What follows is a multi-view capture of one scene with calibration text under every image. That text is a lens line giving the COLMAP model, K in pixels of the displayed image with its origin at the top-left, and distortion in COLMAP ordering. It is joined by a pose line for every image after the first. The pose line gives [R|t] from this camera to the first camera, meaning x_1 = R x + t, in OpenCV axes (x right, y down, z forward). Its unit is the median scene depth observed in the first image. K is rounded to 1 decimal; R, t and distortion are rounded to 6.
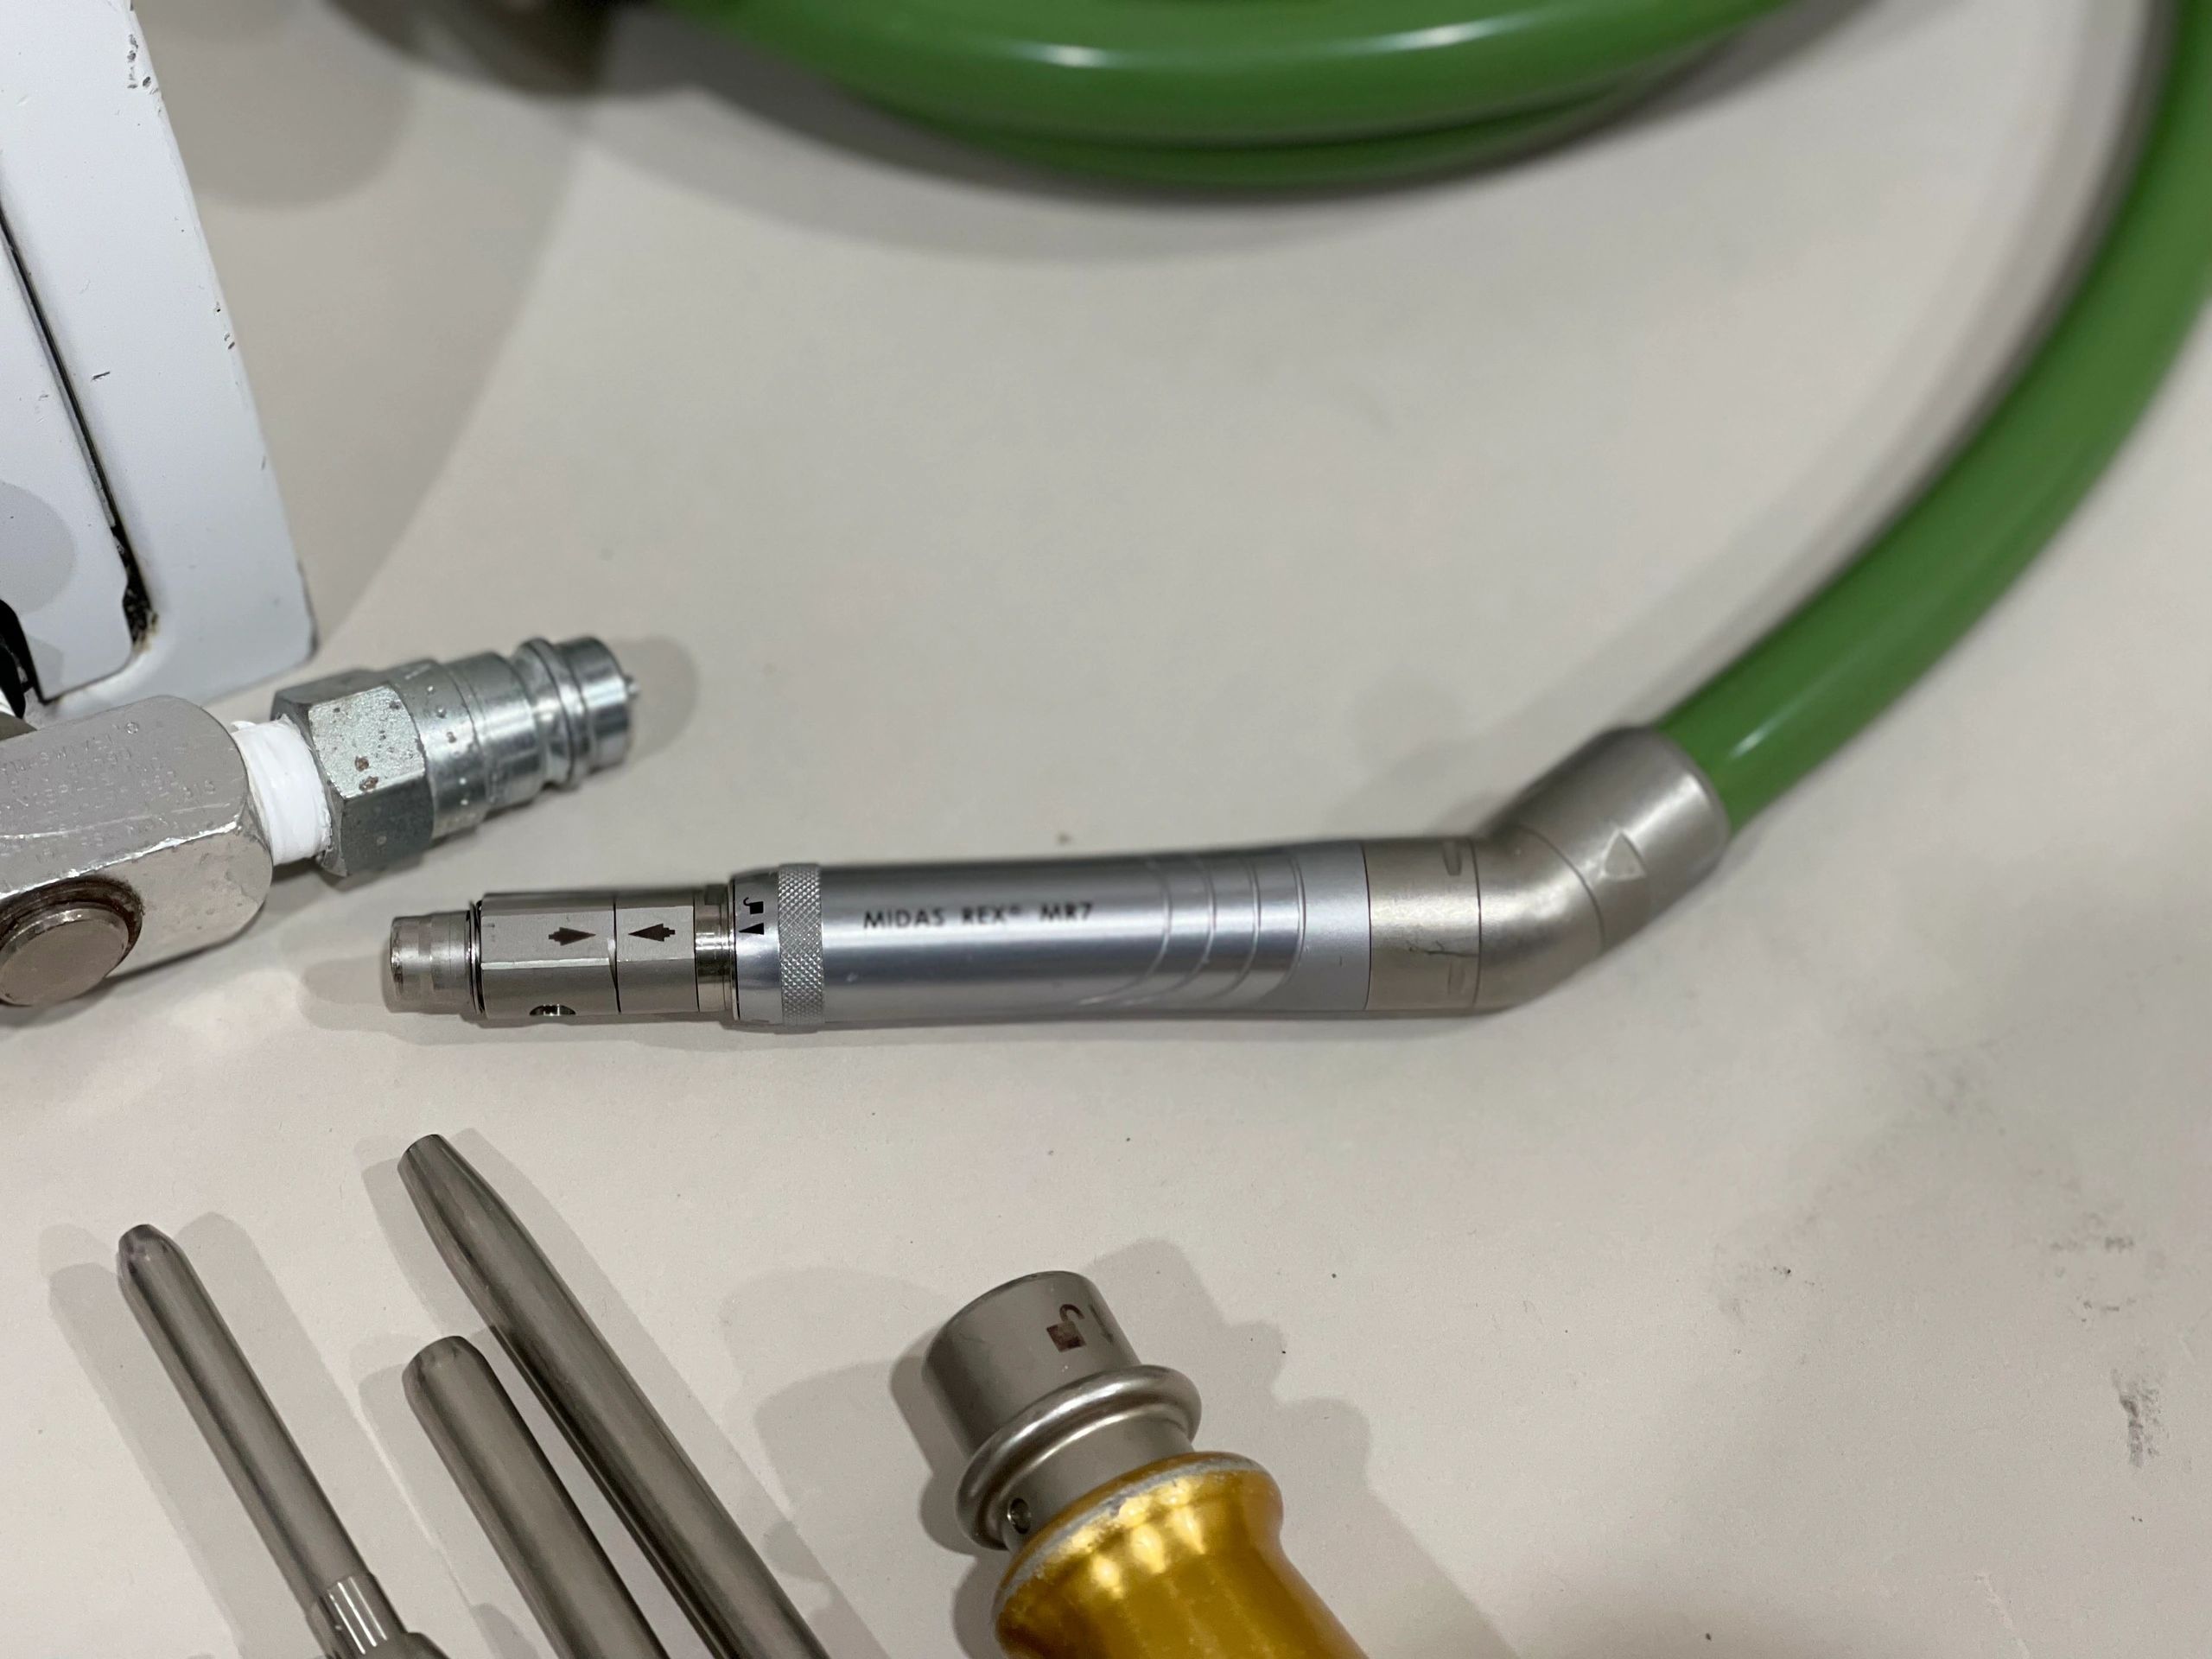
lens RADIAL K [[4241.7, 0, 1104.9], [0, 4241.7, 853.5], [0, 0, 1]] dist [0.209312, 0.263330]
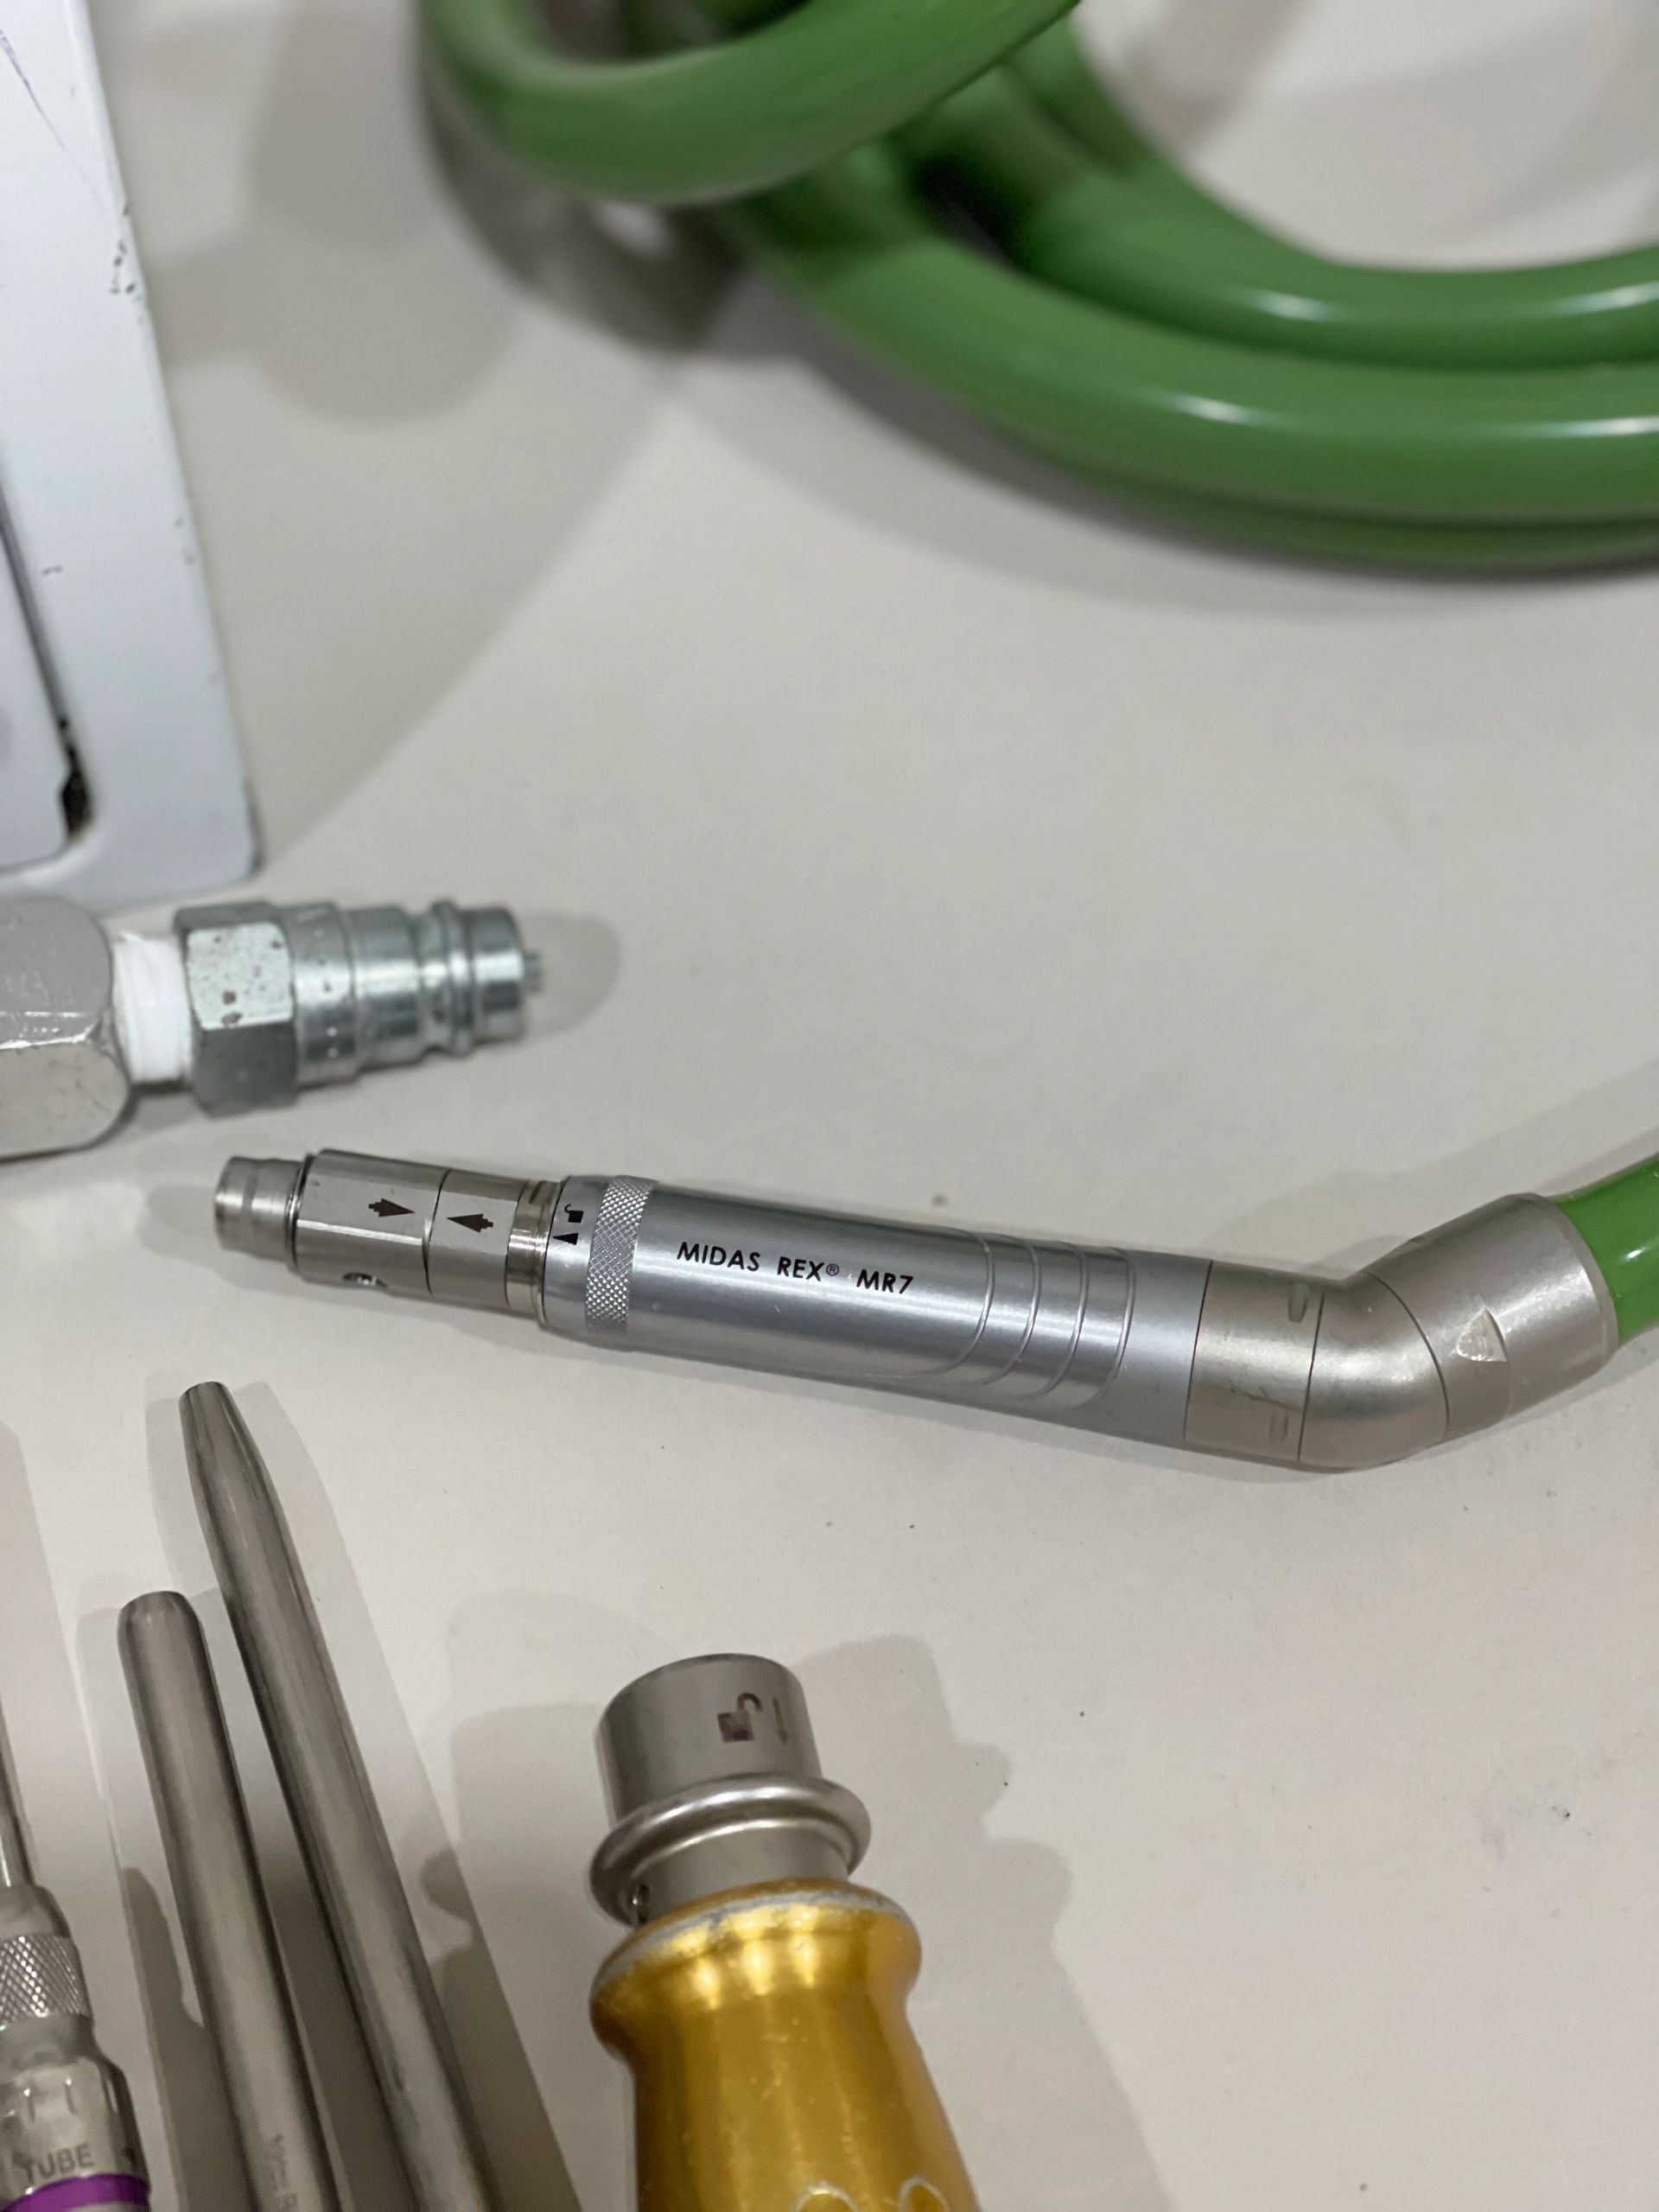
lens RADIAL K [[4241.7, 0, 829.5], [0, 4241.7, 1106.0], [0, 0, 1]] dist [0.209312, 0.263330]
pose [[0.966406, 0.183165, -0.180305, 0.143522], [-0.181553, 0.983049, 0.025546, -0.047012], [0.181928, 0.008047, 0.983279, 0.055859]]
